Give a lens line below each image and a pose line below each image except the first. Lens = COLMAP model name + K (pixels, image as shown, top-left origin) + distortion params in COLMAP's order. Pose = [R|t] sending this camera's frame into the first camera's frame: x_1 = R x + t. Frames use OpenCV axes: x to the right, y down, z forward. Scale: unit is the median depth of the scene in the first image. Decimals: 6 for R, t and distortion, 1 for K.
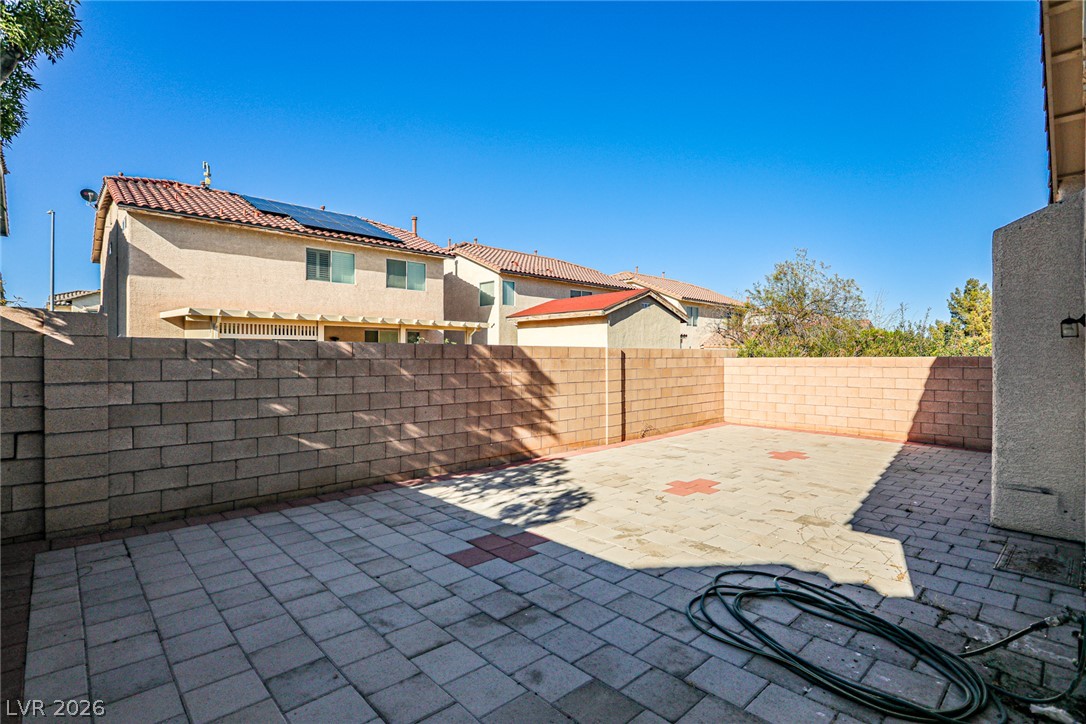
lens RADIAL K [[517.2, 0, 539.6], [0, 517.2, 357.0], [0, 0, 1]] dist [-0.004167, 0.001433]
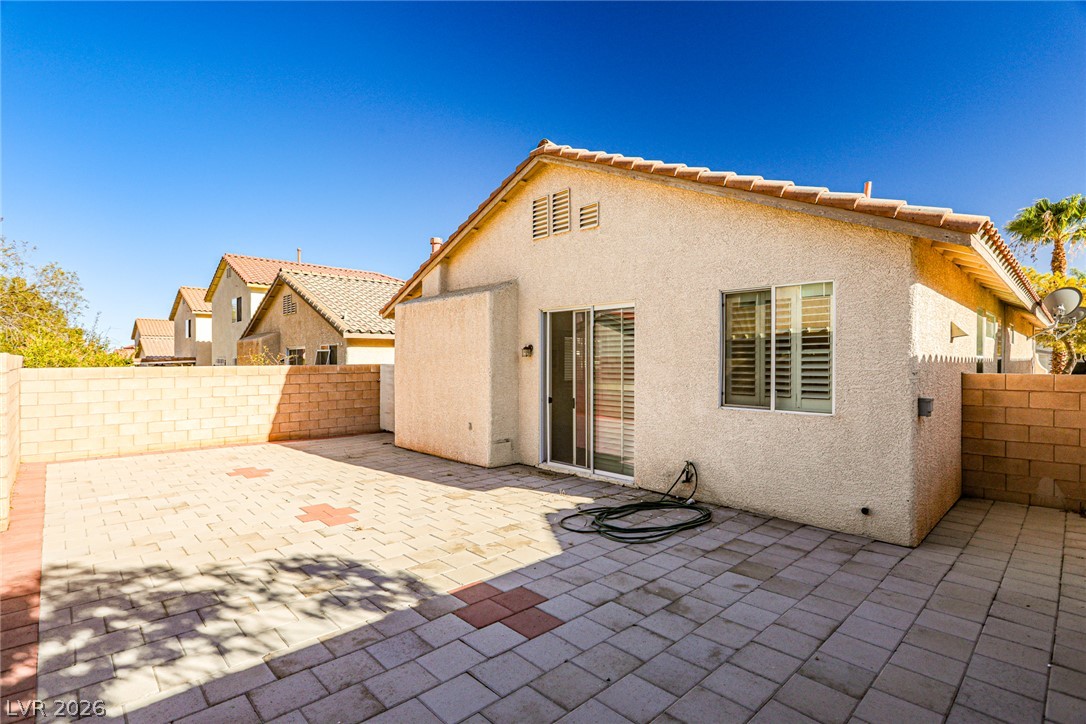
lens RADIAL K [[517.2, 0, 537.7], [0, 517.2, 361.6], [0, 0, 1]] dist [-0.004167, 0.001433]
pose [[0.000297, -0.001378, 0.999999, -0.694020], [0.001968, 0.999997, 0.001377, -0.016462], [-0.999998, 0.001967, 0.000300, 0.731814]]
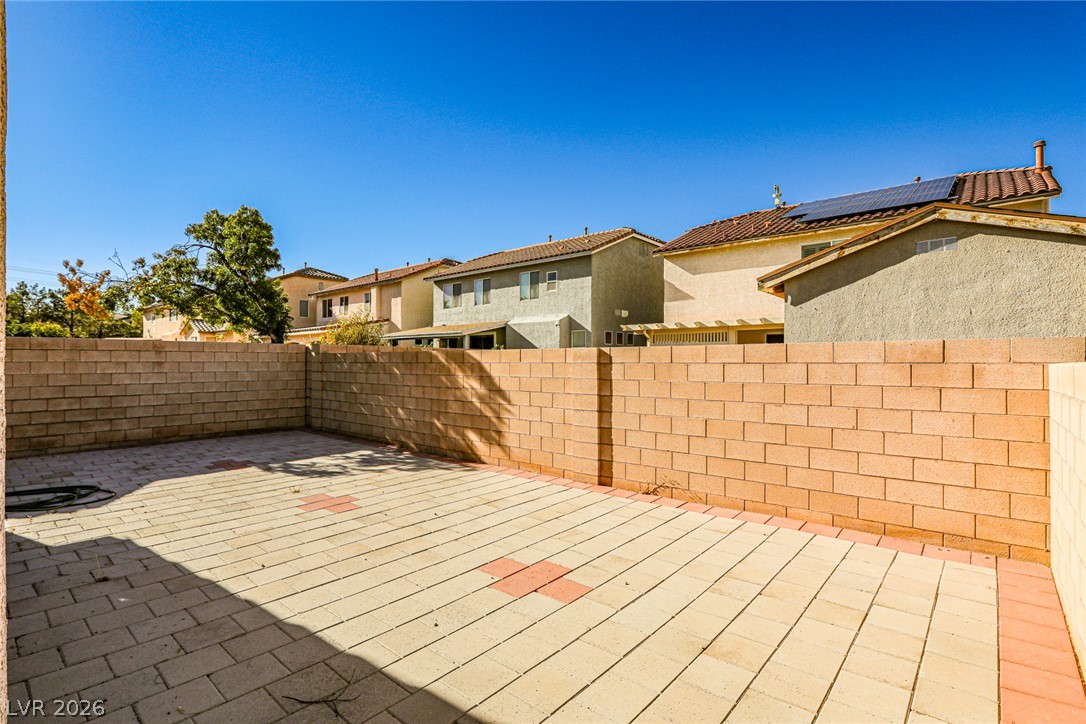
lens RADIAL K [[517.2, 0, 544.6], [0, 517.2, 362.6], [0, 0, 1]] dist [-0.004167, 0.001433]
pose [[0.102306, -0.000421, -0.994753, 1.202149], [-0.002635, 0.999996, -0.000694, 0.003366], [0.994749, 0.002692, 0.102305, 1.244035]]
